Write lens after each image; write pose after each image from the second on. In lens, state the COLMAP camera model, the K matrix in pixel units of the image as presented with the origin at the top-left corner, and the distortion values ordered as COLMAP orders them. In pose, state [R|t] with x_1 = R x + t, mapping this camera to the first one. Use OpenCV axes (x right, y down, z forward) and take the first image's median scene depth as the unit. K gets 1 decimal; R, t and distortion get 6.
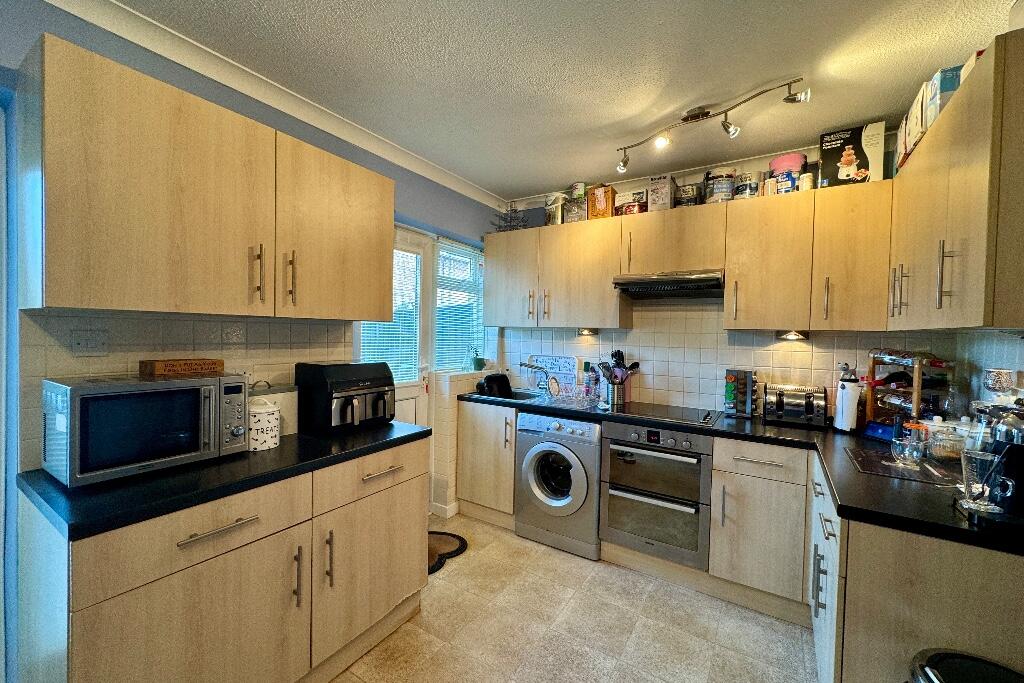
lens RADIAL K [[415.2, 0, 512.0], [0, 415.2, 341.5], [0, 0, 1]] dist [-0.001801, -0.000067]
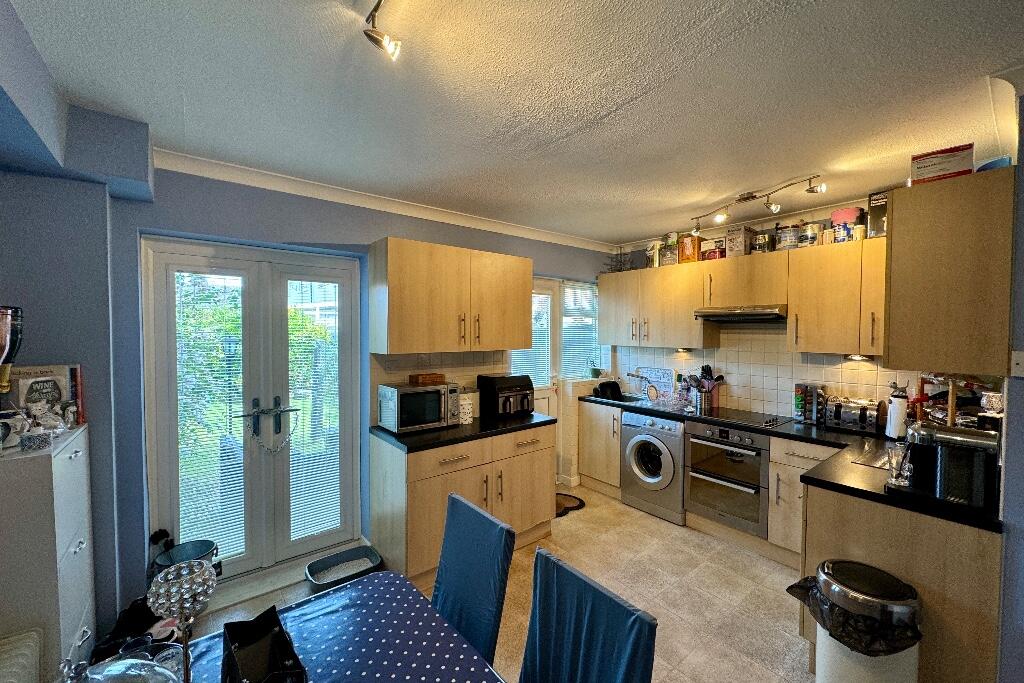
lens RADIAL K [[403.9, 0, 512.0], [0, 403.9, 341.5], [0, 0, 1]] dist [0.000202, -0.000031]
pose [[0.947779, -0.009627, -0.318781, 0.107506], [0.008965, 0.999954, -0.003542, -0.061282], [0.318801, 0.000499, 0.947822, -0.400297]]
